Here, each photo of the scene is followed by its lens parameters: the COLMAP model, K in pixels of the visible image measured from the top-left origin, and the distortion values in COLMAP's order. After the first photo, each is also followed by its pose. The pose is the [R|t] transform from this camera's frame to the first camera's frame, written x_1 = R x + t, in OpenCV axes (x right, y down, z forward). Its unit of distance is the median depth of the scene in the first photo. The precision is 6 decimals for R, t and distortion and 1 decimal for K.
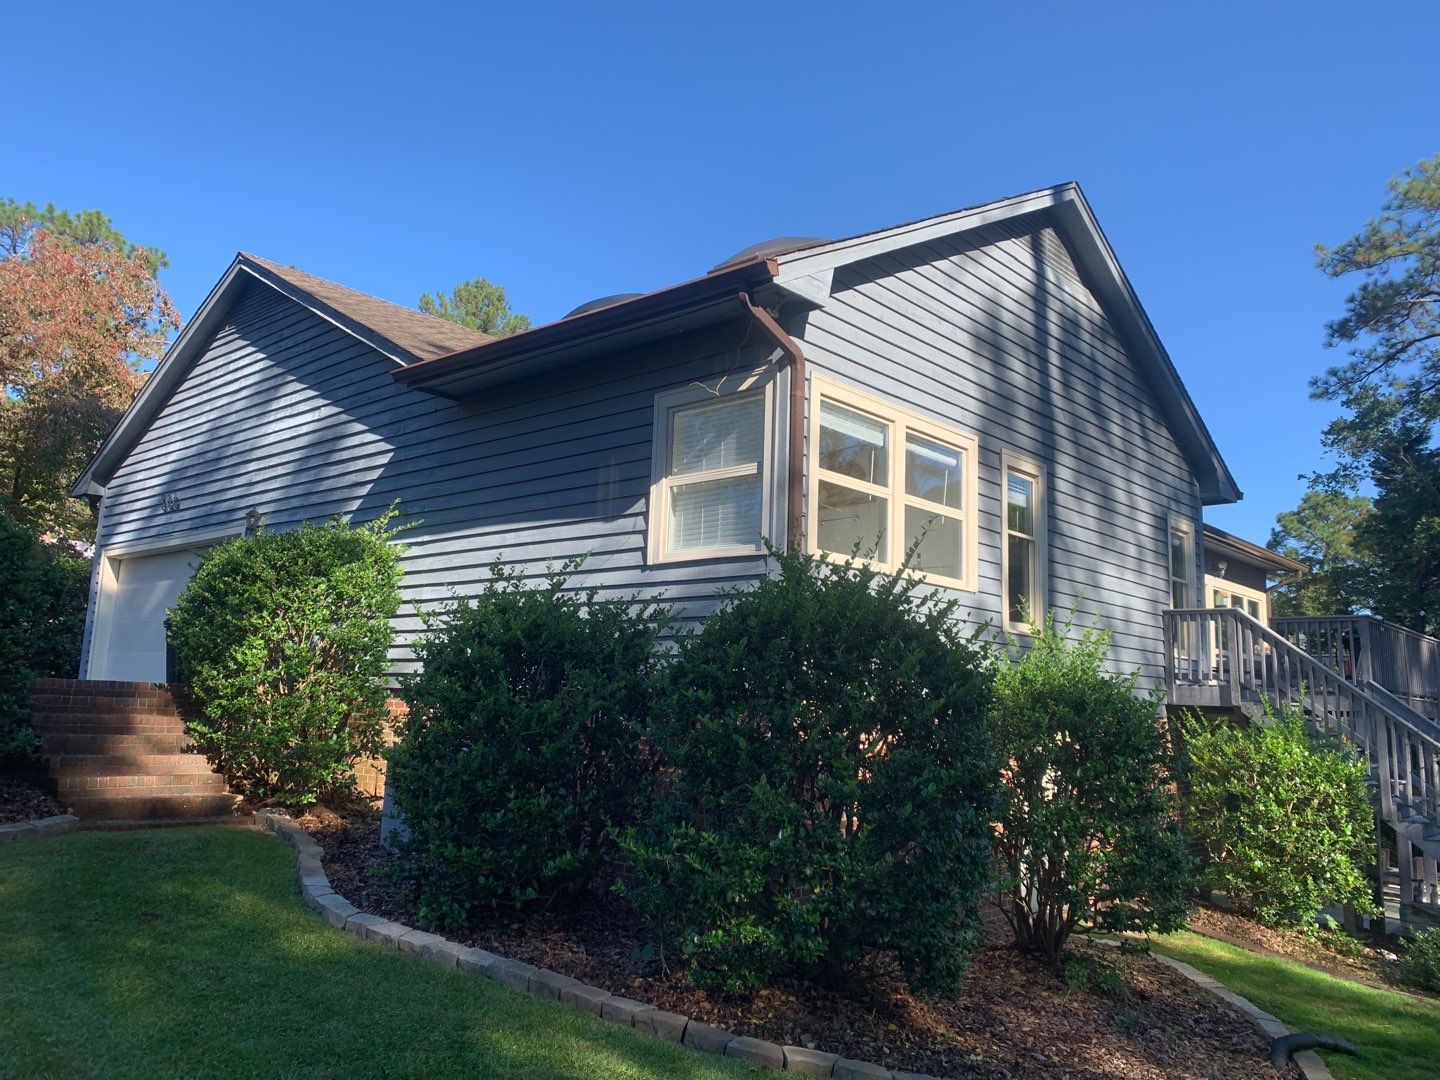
lens RADIAL K [[1093.6, 0, 712.7], [0, 1093.6, 533.8], [0, 0, 1]] dist [0.019863, -0.017763]
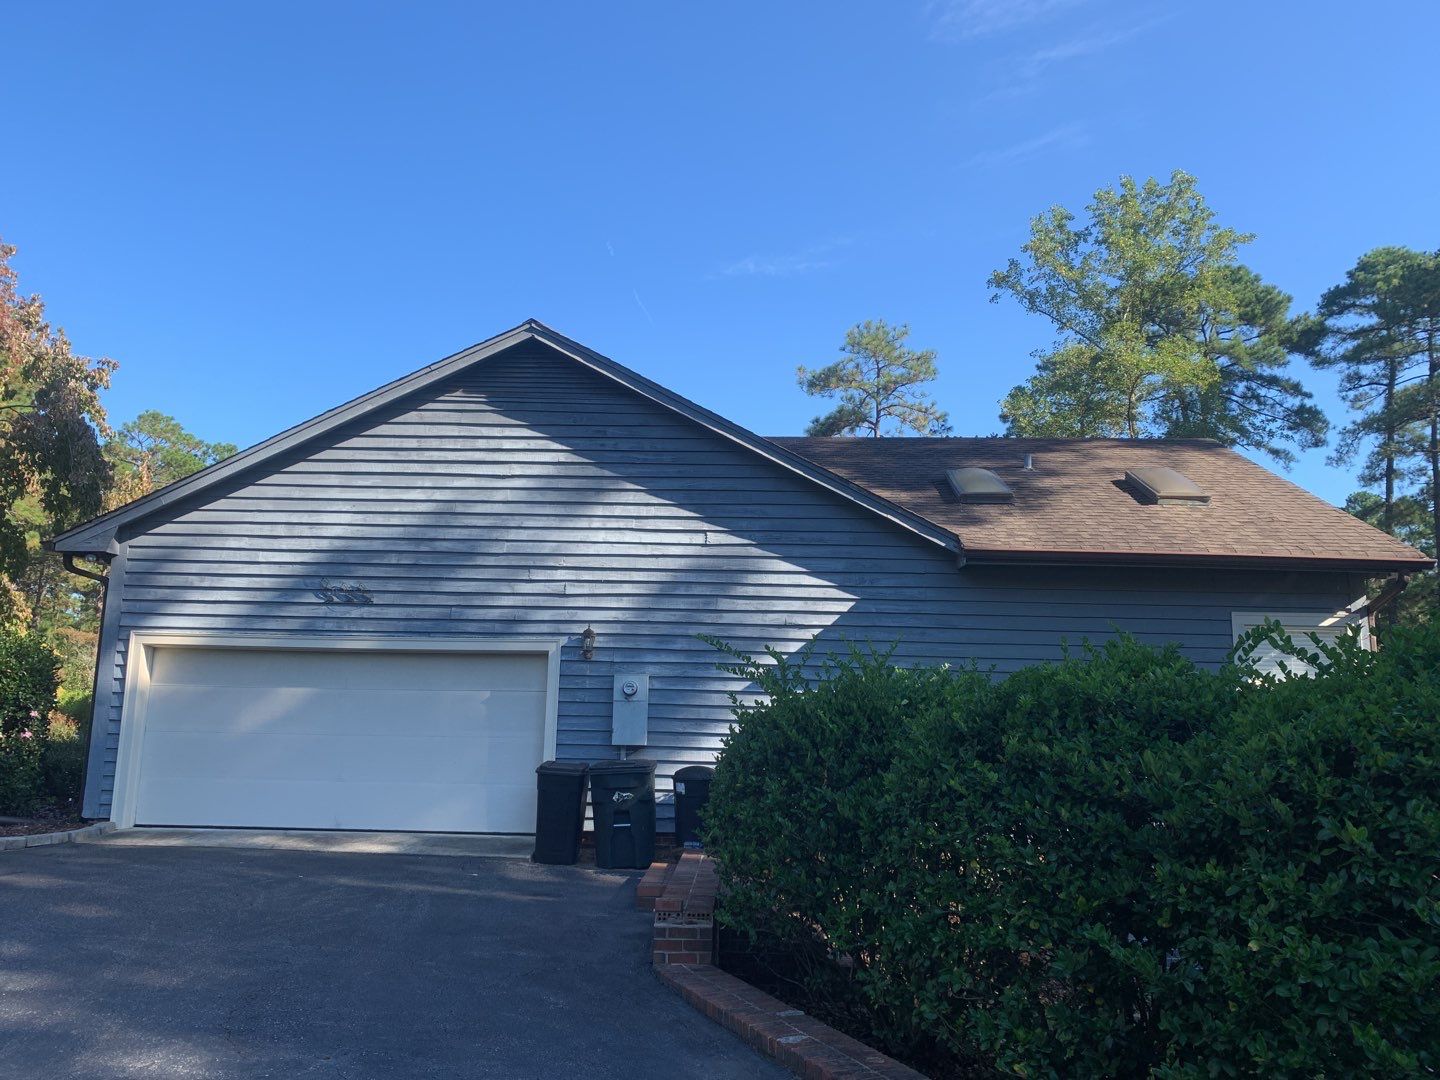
lens RADIAL K [[1093.6, 0, 712.7], [0, 1093.6, 533.8], [0, 0, 1]] dist [0.019863, -0.017763]
pose [[0.751390, 0.086370, 0.654182, -0.996356], [-0.097019, 0.995083, -0.019943, -0.097438], [-0.652688, -0.048483, 0.756074, 0.287875]]
